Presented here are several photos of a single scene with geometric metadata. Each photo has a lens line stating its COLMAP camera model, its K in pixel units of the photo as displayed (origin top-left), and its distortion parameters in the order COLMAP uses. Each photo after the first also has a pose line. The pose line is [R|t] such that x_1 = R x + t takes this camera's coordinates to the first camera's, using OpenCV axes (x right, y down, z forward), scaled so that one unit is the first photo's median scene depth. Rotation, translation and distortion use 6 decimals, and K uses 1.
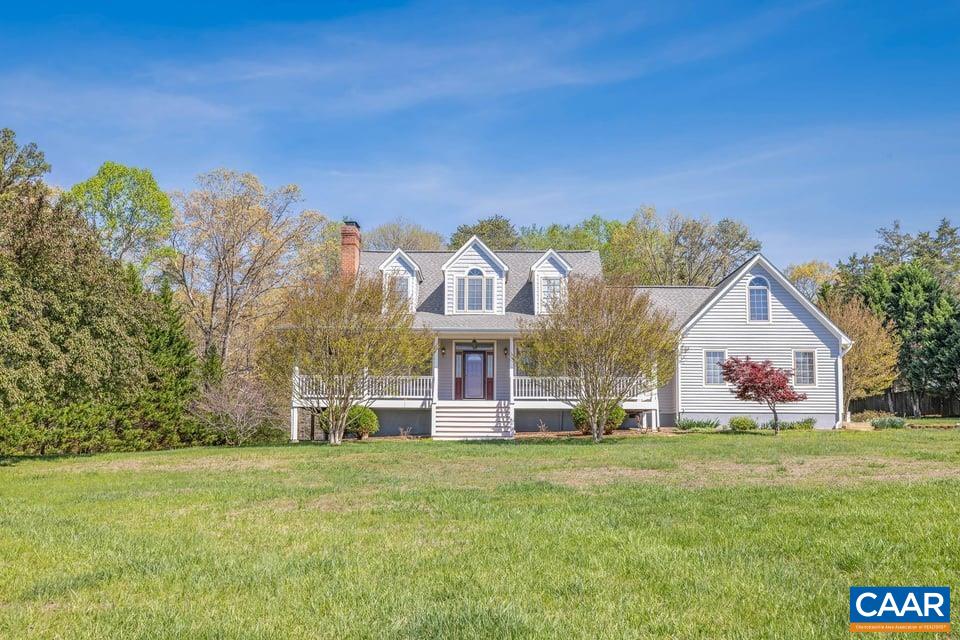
lens RADIAL K [[932.3, 0, 480.0], [0, 932.3, 320.0], [0, 0, 1]] dist [0.092853, 0.002498]
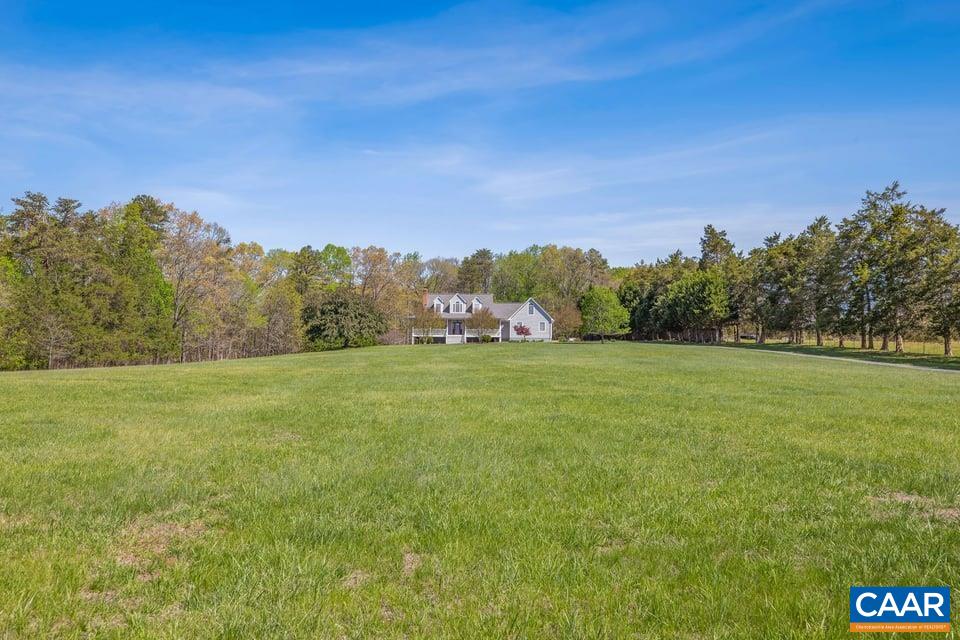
lens RADIAL K [[932.3, 0, 480.0], [0, 932.3, 320.0], [0, 0, 1]] dist [0.092853, 0.002498]
pose [[0.999597, -0.001256, -0.028370, 0.199519], [0.002381, 0.999210, 0.039665, -0.131863], [0.028298, -0.039716, 0.998810, -2.888241]]
